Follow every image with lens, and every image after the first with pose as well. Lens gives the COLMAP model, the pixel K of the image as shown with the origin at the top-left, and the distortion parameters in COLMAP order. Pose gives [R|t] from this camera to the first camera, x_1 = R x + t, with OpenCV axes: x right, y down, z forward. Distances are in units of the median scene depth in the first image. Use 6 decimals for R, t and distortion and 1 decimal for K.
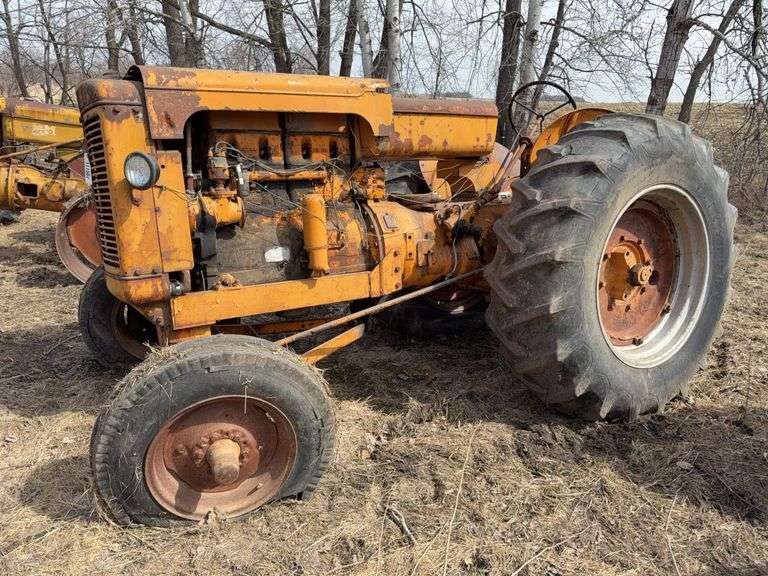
lens RADIAL K [[555.2, 0, 384.0], [0, 555.2, 288.0], [0, 0, 1]] dist [0.089221, -0.001598]
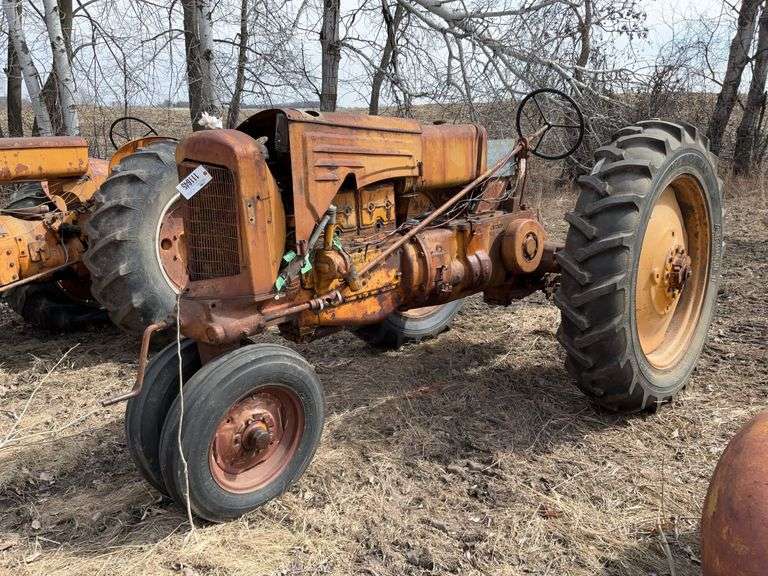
lens RADIAL K [[697.4, 0, 384.0], [0, 697.4, 288.0], [0, 0, 1]] dist [0.049250, -0.006906]
pose [[0.935228, -0.145126, 0.322934, 0.295335], [0.165714, 0.985478, -0.037042, 0.226467], [-0.312869, 0.088157, 0.945696, -0.847589]]
